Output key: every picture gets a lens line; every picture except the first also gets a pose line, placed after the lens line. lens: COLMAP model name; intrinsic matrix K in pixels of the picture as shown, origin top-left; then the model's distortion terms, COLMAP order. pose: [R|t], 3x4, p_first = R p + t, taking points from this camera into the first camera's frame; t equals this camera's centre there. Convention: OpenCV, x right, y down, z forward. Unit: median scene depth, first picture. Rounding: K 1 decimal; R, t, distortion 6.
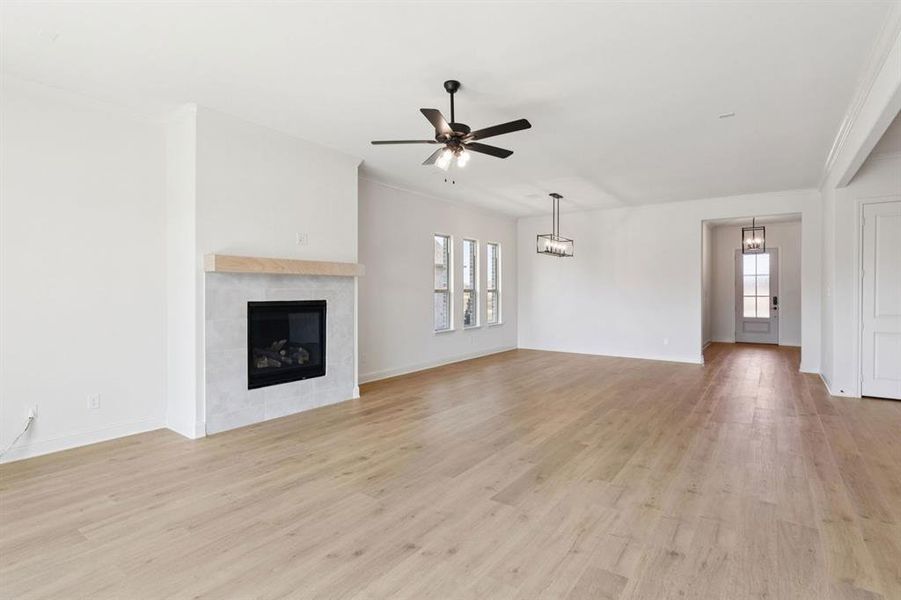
lens RADIAL K [[434.6, 0, 453.7], [0, 434.6, 298.8], [0, 0, 1]] dist [0.006622, 0.001087]
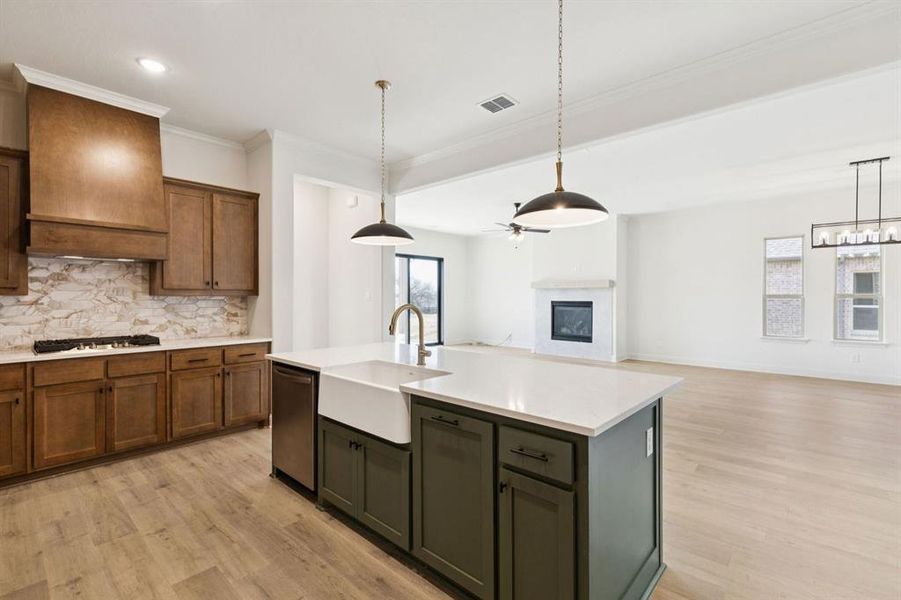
lens RADIAL K [[408.8, 0, 453.4], [0, 408.8, 300.4], [0, 0, 1]] dist [0.008923, -0.000153]
pose [[-0.102095, 0.010801, -0.994716, 2.120760], [-0.017775, 0.999762, 0.012680, -0.017502], [0.994616, 0.018976, -0.101878, 0.867051]]
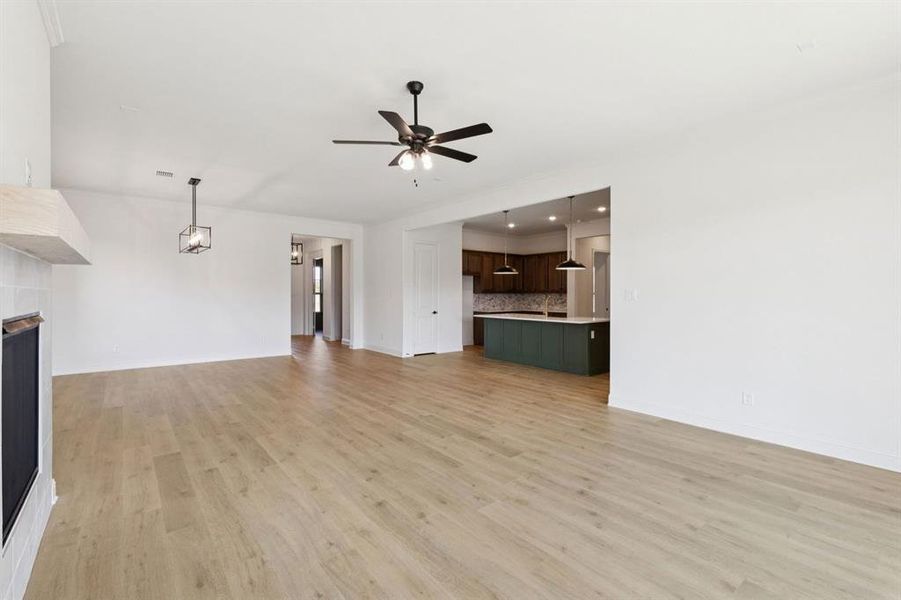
lens RADIAL K [[408.8, 0, 448.9], [0, 408.8, 291.5], [0, 0, 1]] dist [0.008923, -0.000153]
pose [[0.275544, 0.008519, 0.961251, -0.873534], [0.014304, 0.999814, -0.012961, -0.004244], [-0.961182, 0.017321, 0.275371, 0.662936]]
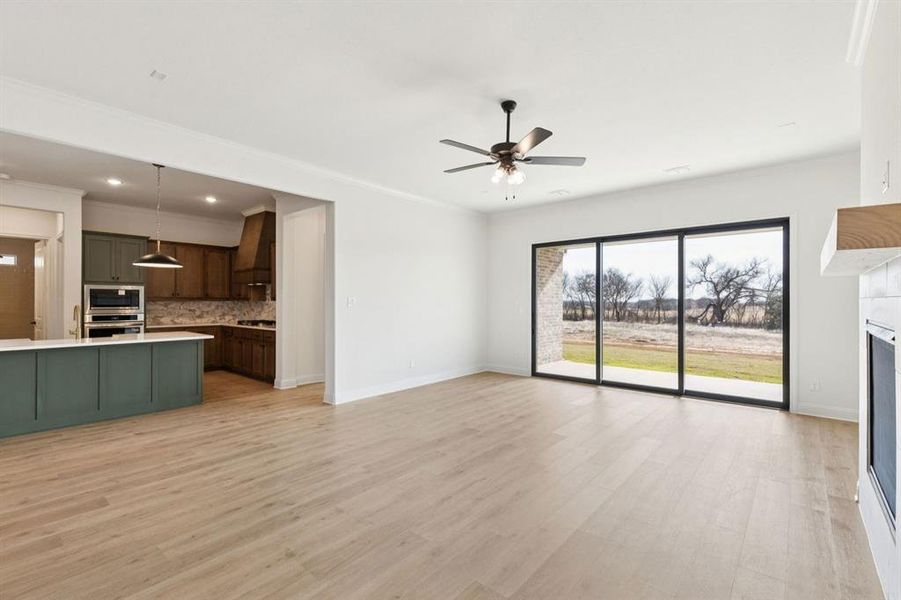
lens RADIAL K [[408.8, 0, 453.9], [0, 408.8, 302.9], [0, 0, 1]] dist [0.008923, -0.000153]
pose [[-0.997186, -0.002298, 0.074934, 0.054654], [-0.001011, 0.999851, 0.017209, -0.029390], [-0.074962, 0.017084, -0.997040, 1.980310]]
